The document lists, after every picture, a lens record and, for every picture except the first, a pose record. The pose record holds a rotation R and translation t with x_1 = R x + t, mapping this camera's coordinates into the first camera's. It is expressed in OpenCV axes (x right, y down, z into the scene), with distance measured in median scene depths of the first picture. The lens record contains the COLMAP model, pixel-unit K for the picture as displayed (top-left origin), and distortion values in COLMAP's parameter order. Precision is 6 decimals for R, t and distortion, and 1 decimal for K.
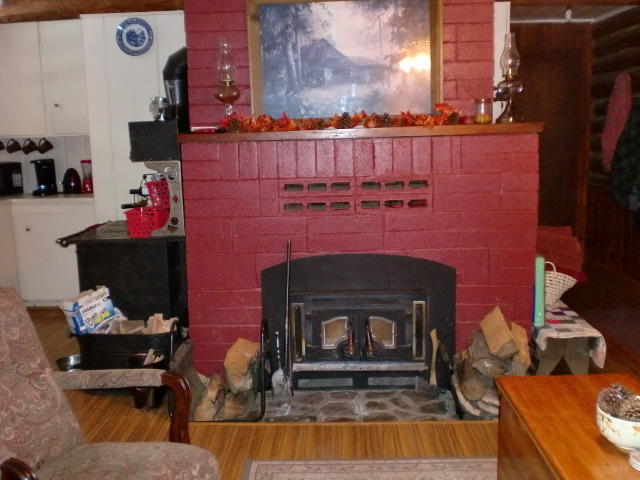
lens RADIAL K [[654.9, 0, 321.0], [0, 654.9, 237.7], [0, 0, 1]] dist [0.041136, -0.179834]
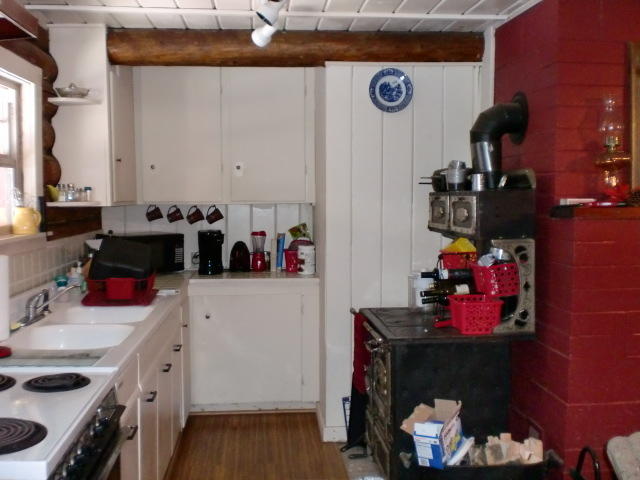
lens RADIAL K [[654.9, 0, 321.0], [0, 654.9, 237.7], [0, 0, 1]] dist [0.041136, -0.179834]
pose [[0.991640, 0.011658, 0.128507, -0.478363], [0.001520, 0.994786, -0.101977, -0.030896], [-0.129026, 0.101320, 0.986452, 0.195377]]
